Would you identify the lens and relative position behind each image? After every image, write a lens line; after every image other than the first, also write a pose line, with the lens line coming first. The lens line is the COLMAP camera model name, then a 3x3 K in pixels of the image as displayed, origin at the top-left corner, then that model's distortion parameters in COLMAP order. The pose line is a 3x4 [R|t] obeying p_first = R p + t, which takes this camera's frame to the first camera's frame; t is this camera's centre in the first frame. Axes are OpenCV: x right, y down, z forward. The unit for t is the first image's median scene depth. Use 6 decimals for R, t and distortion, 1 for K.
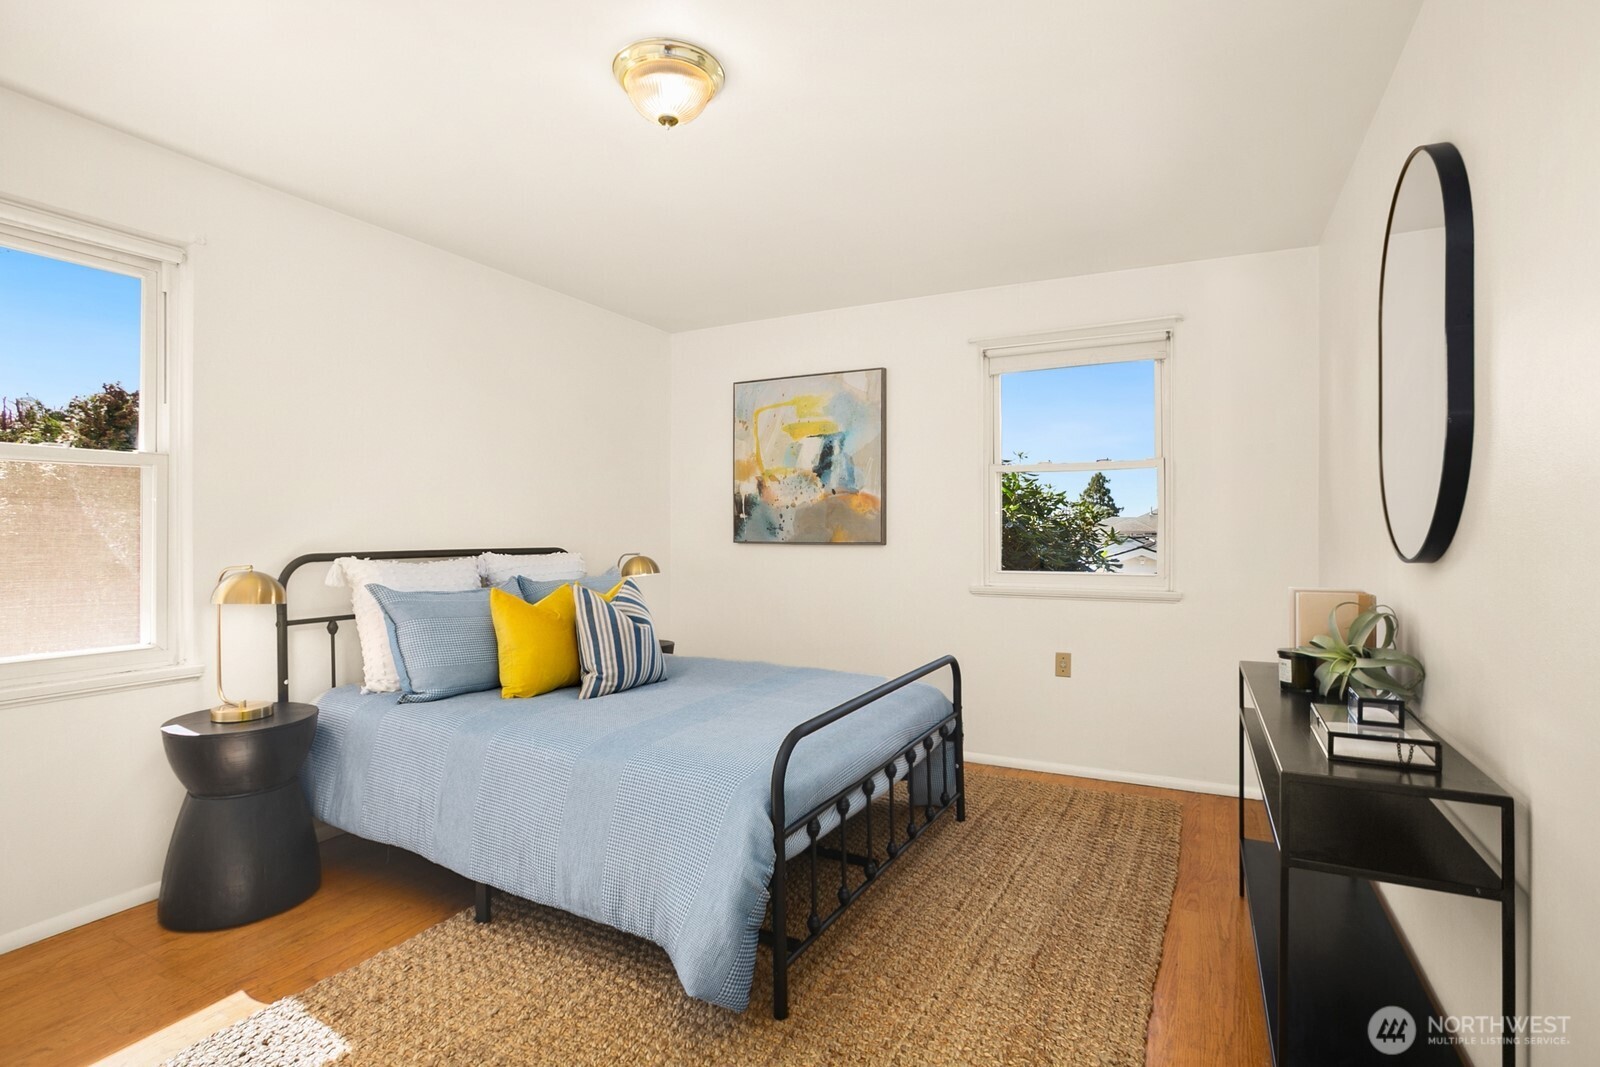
lens RADIAL K [[776.7, 0, 800.0], [0, 776.7, 533.5], [0, 0, 1]] dist [-0.059540, 0.028035]
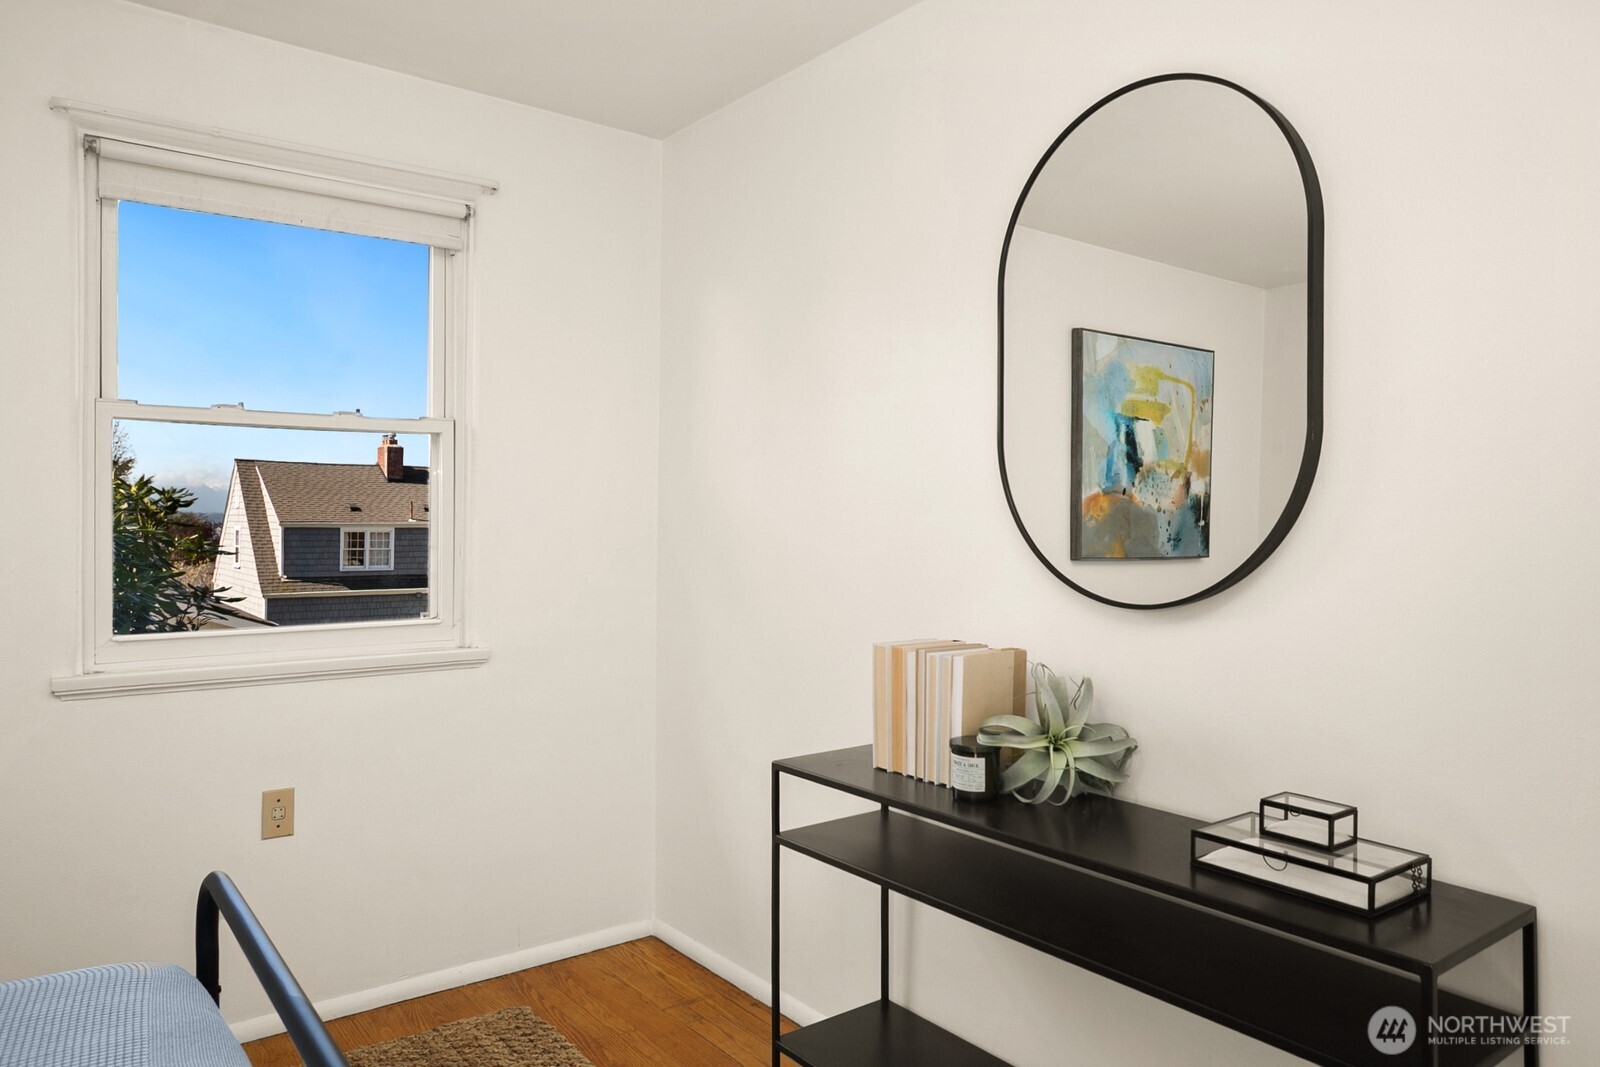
lens RADIAL K [[1032.3, 0, 800.0], [0, 1032.3, 533.5], [0, 0, 1]] dist [-0.004644, -0.001952]
pose [[0.452882, -0.001518, 0.891569, -0.108458], [0.002321, 0.999997, 0.000523, -0.012714], [-0.891568, 0.001832, 0.452884, 0.412265]]
